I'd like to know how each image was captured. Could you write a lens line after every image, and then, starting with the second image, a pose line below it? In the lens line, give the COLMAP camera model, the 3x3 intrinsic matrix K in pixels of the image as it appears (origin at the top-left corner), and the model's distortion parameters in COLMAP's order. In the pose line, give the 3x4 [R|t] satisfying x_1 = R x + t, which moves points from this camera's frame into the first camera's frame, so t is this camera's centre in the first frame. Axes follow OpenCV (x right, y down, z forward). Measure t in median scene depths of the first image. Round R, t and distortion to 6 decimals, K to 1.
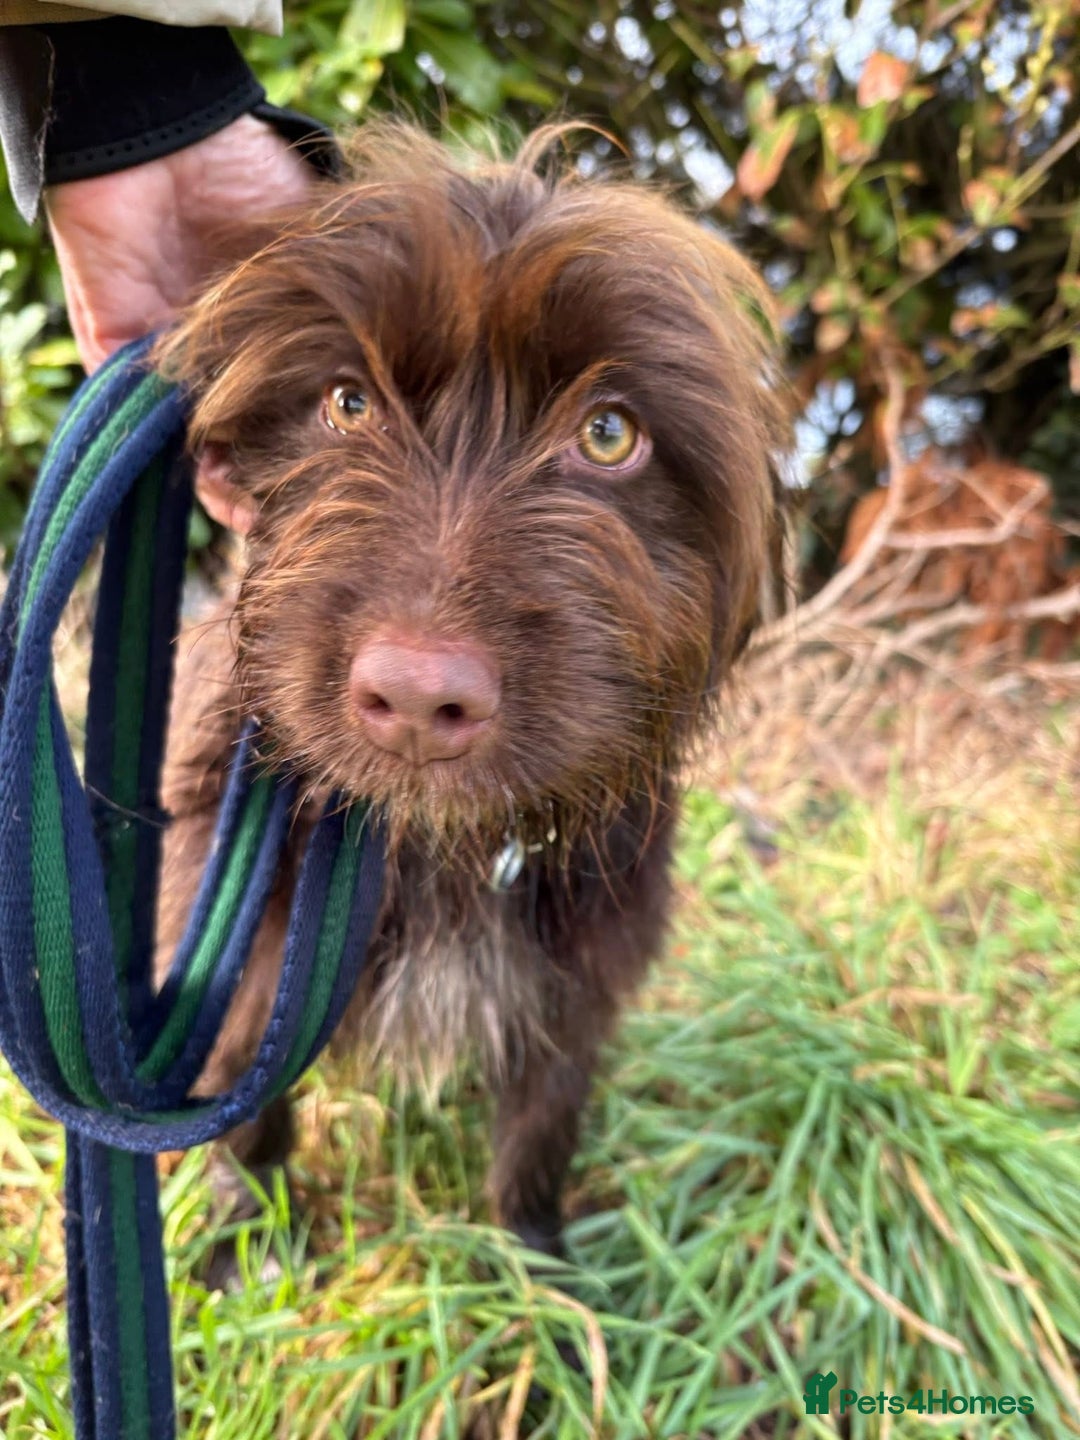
lens RADIAL K [[1127.6, 0, 552.4], [0, 1127.6, 733.0], [0, 0, 1]] dist [0.044274, -0.032011]
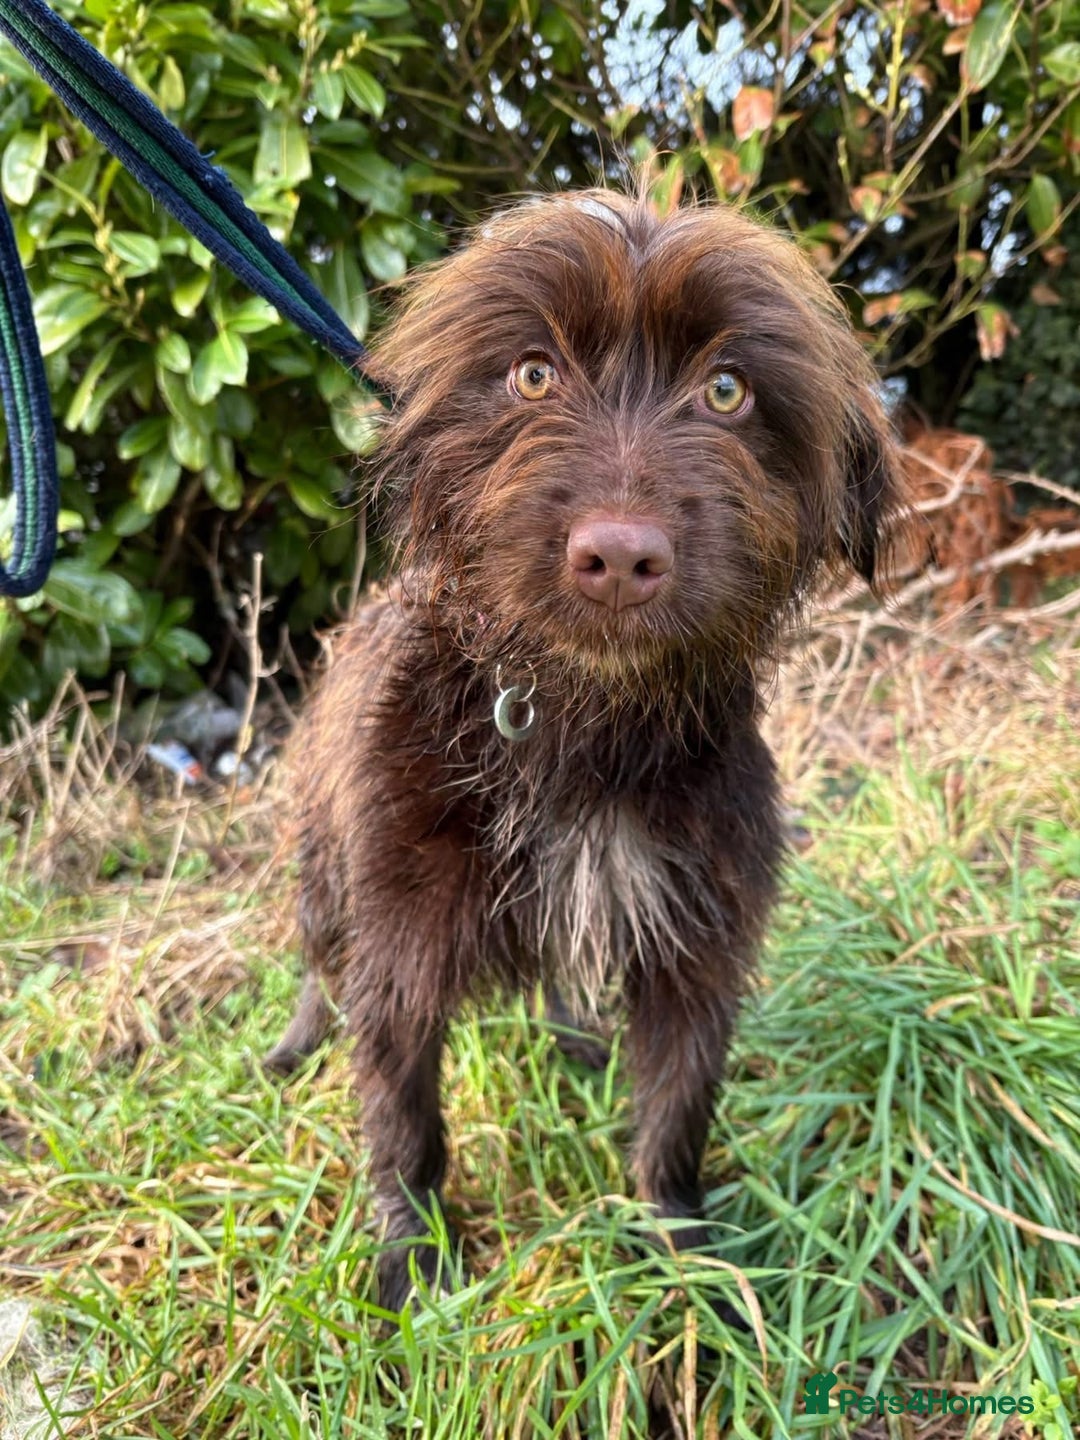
lens RADIAL K [[1127.6, 0, 553.7], [0, 1127.6, 715.8], [0, 0, 1]] dist [0.044274, -0.032011]
pose [[0.980415, -0.196774, 0.008147, -0.028805], [0.196931, 0.979077, -0.051238, 0.008248], [0.002106, 0.051839, 0.998653, -0.077661]]
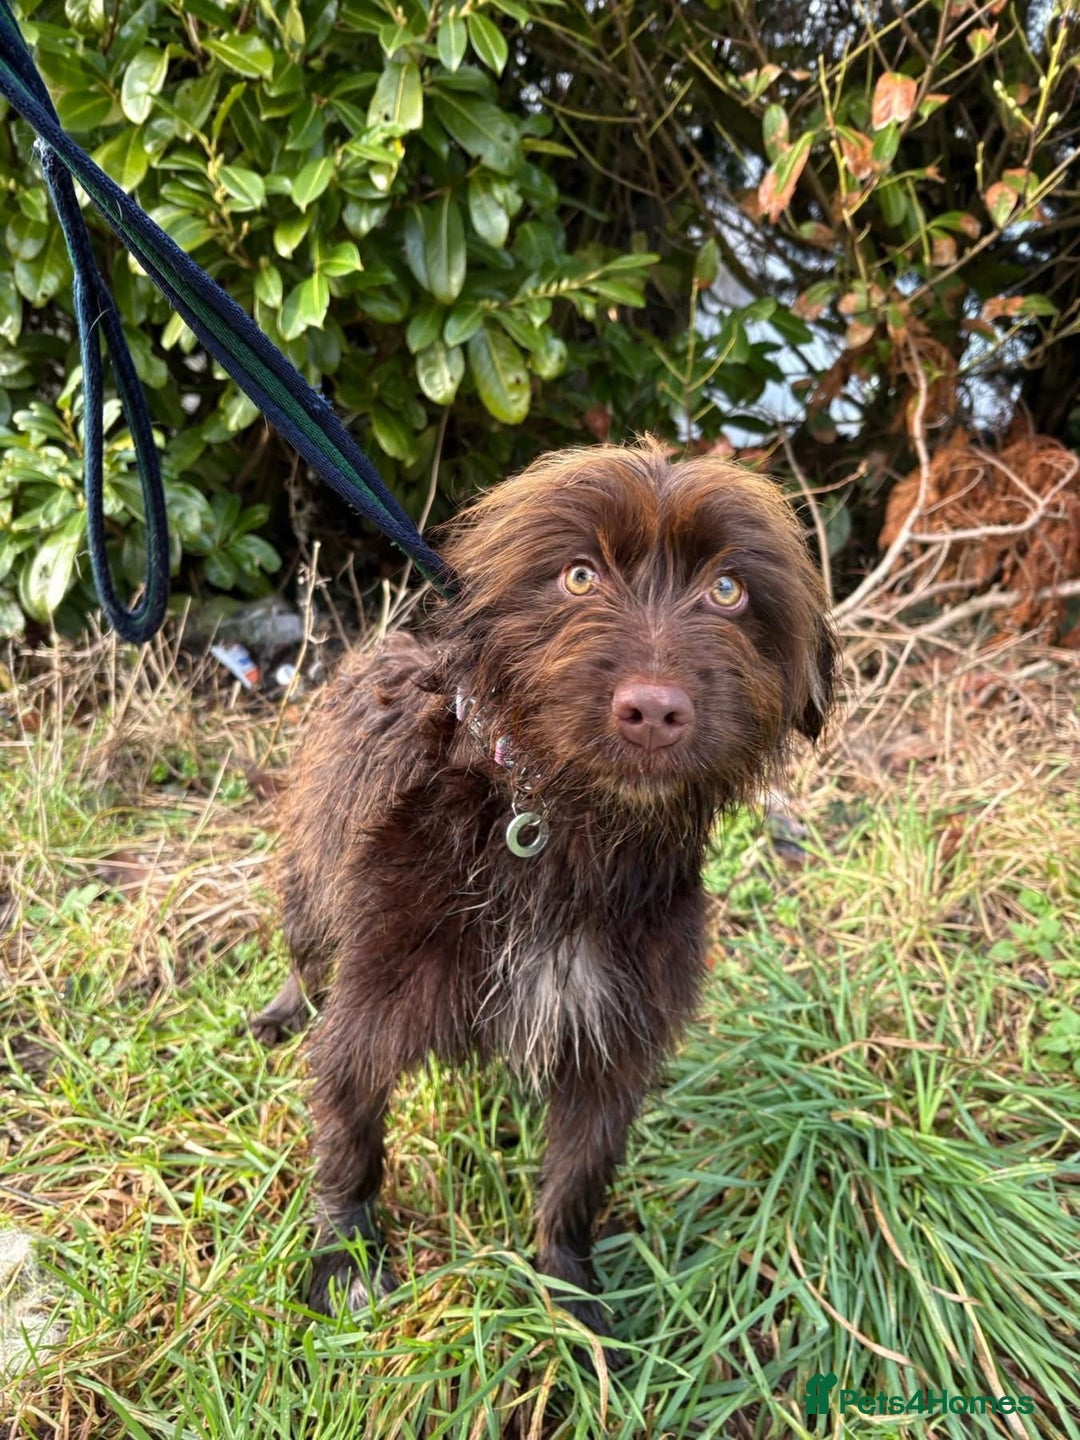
lens RADIAL K [[1127.6, 0, 536.2], [0, 1127.6, 733.5], [0, 0, 1]] dist [0.044274, -0.032011]
pose [[0.995733, -0.035642, -0.085117, 0.063196], [0.042868, 0.995489, 0.084639, -0.187388], [0.081716, -0.087927, 0.992770, -0.151617]]
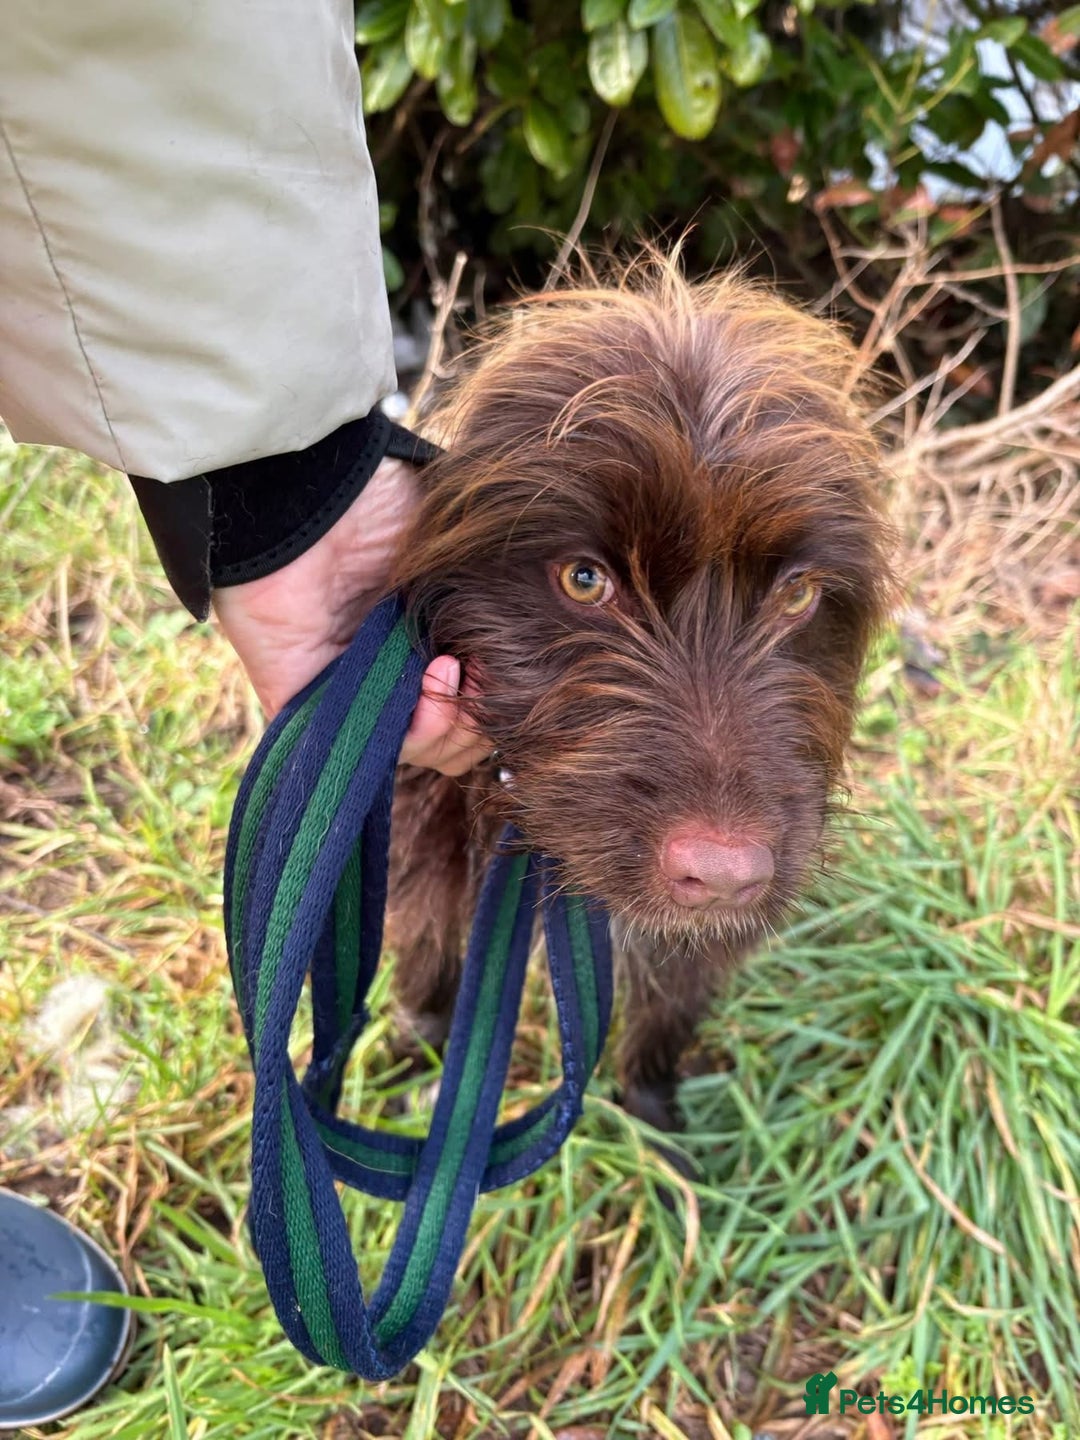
lens RADIAL K [[1127.6, 0, 554.5], [0, 1127.6, 728.3], [0, 0, 1]] dist [0.044274, -0.032011]
pose [[0.985106, 0.125523, -0.117518, -0.018655], [-0.086999, 0.953362, 0.289019, -0.195970], [0.148316, -0.274490, 0.950083, -0.029517]]
